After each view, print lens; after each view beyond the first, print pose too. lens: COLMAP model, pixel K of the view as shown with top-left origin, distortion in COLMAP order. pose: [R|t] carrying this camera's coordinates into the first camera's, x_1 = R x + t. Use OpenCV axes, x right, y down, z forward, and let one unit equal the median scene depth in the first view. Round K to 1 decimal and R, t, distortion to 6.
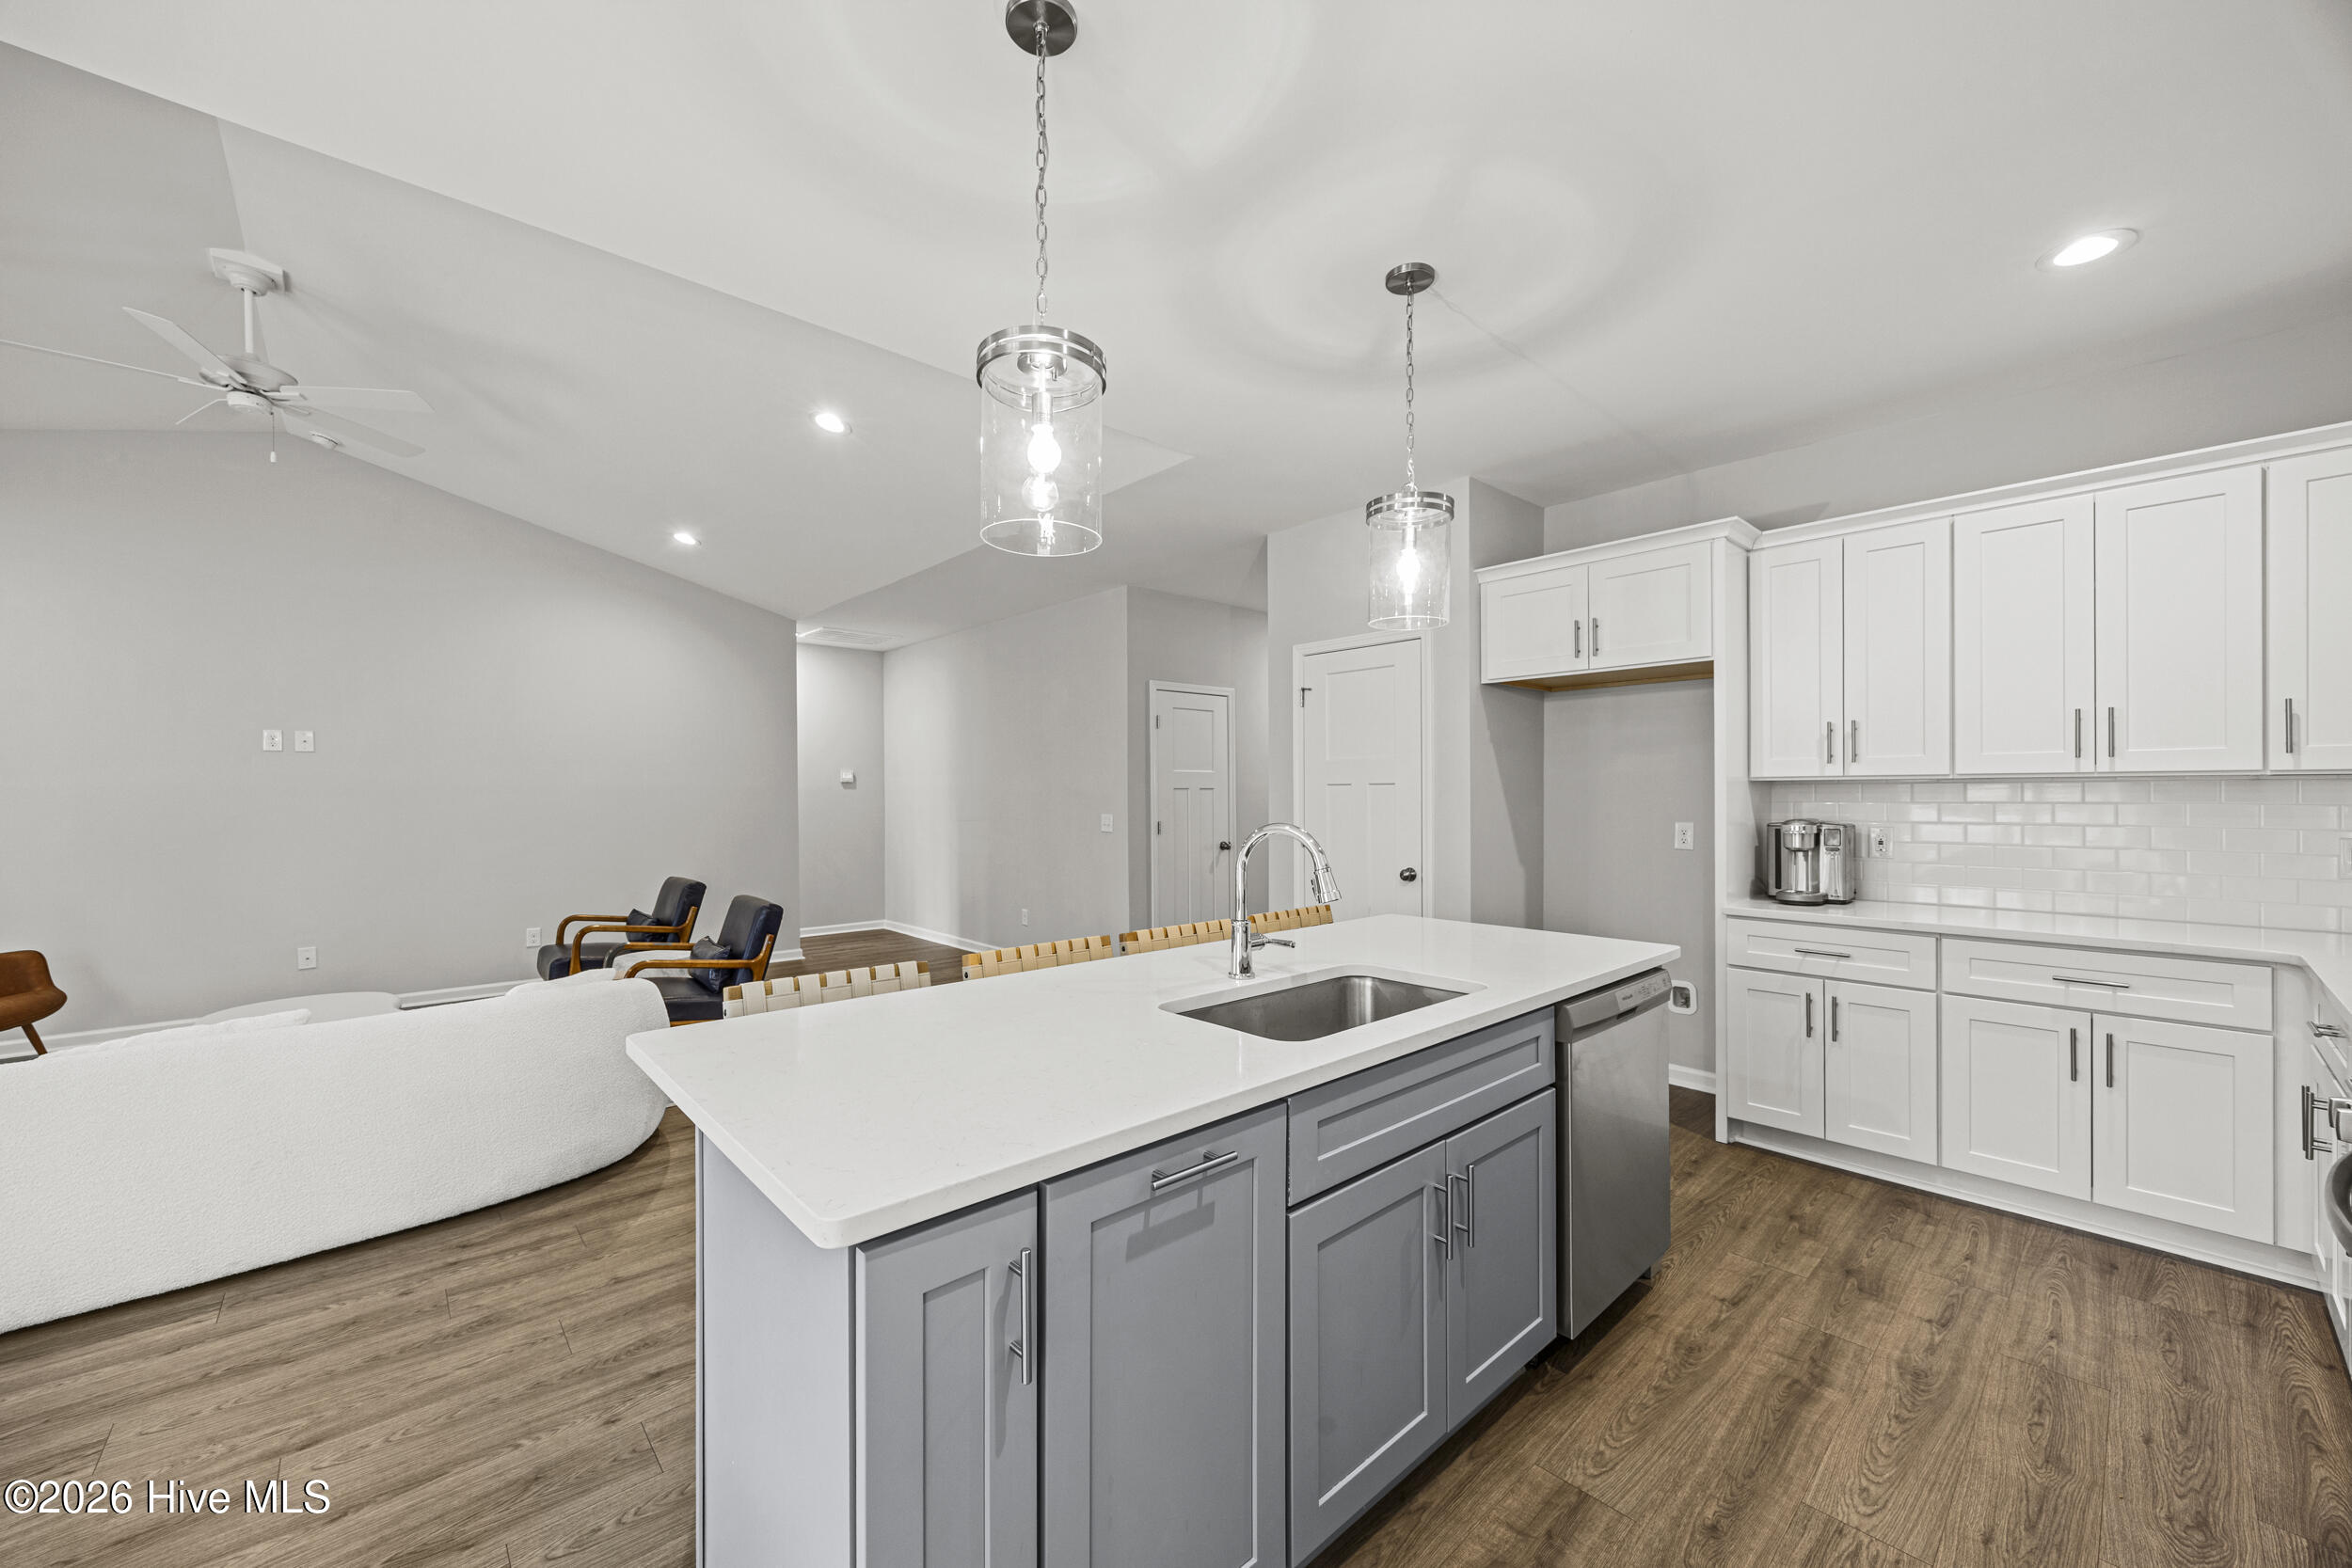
lens RADIAL K [[884.7, 0, 1170.5], [0, 884.7, 795.8], [0, 0, 1]] dist [-0.000929, 0.000071]
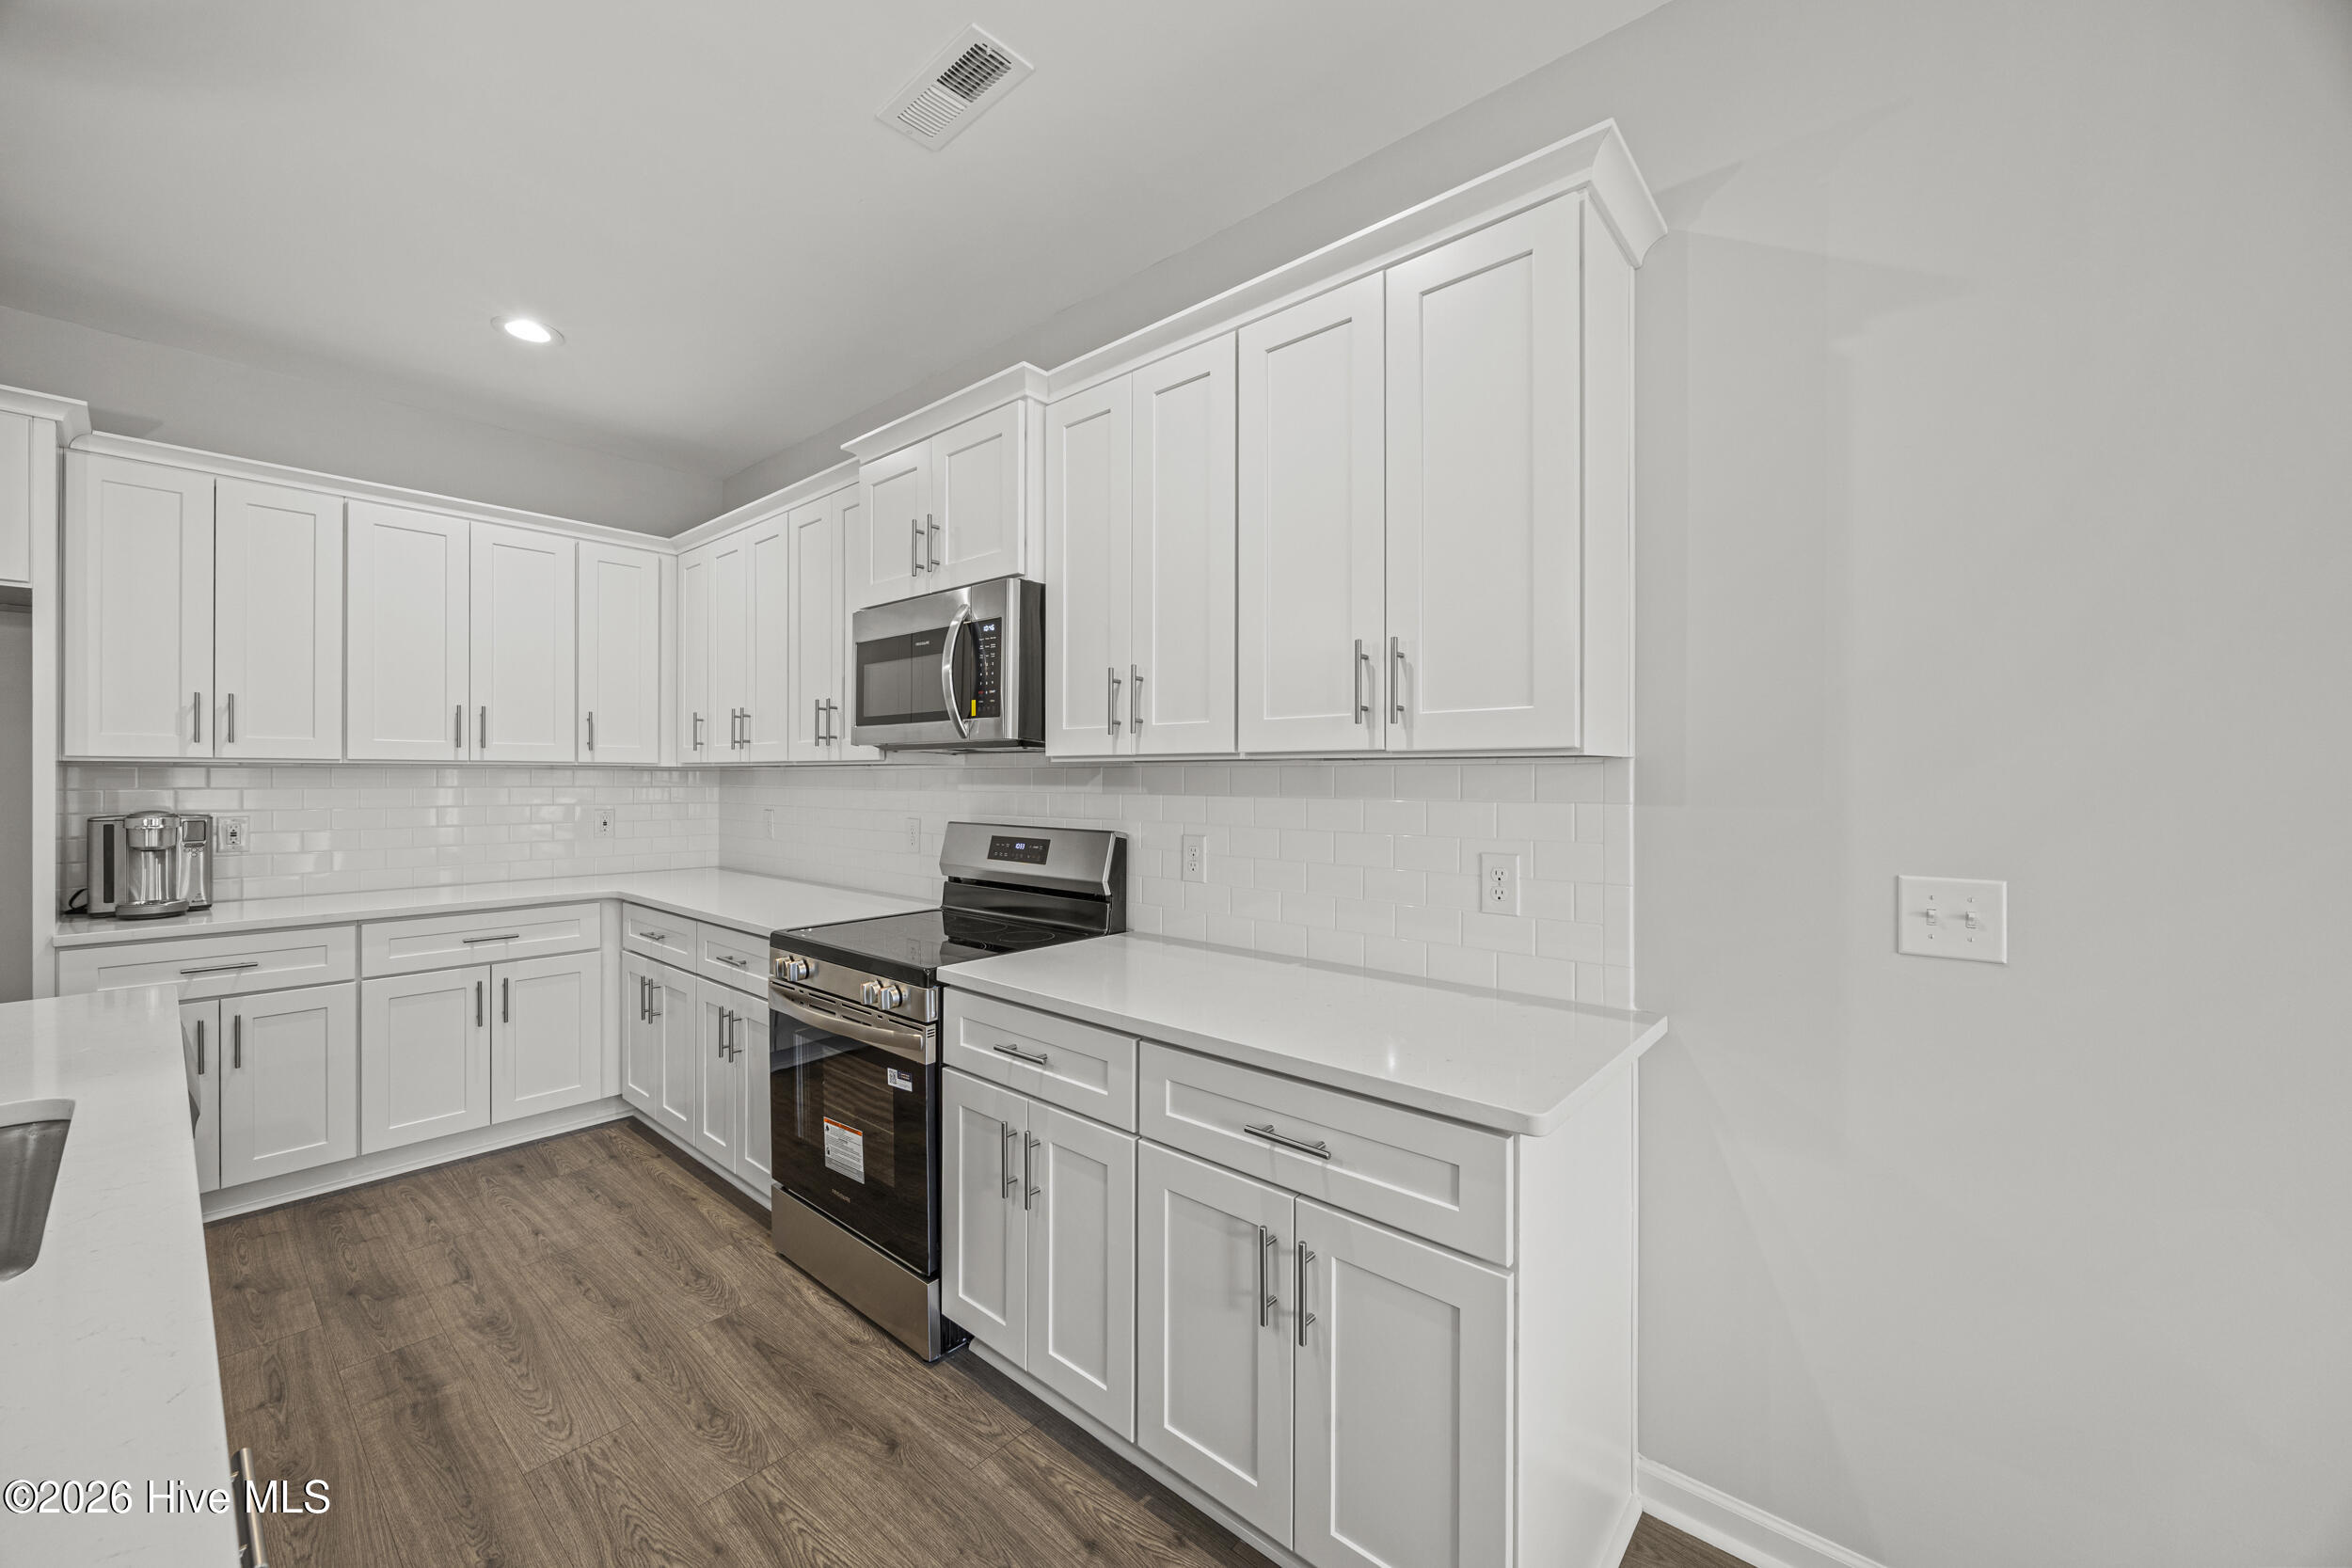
lens RADIAL K [[896.8, 0, 1168.9], [0, 896.8, 777.4], [0, 0, 1]] dist [-0.001695, -0.000279]
pose [[-0.118196, 0.000782, 0.992990, -0.286730], [-0.000291, 1.000000, -0.000822, -0.004477], [-0.992990, -0.000386, -0.118196, 0.272401]]
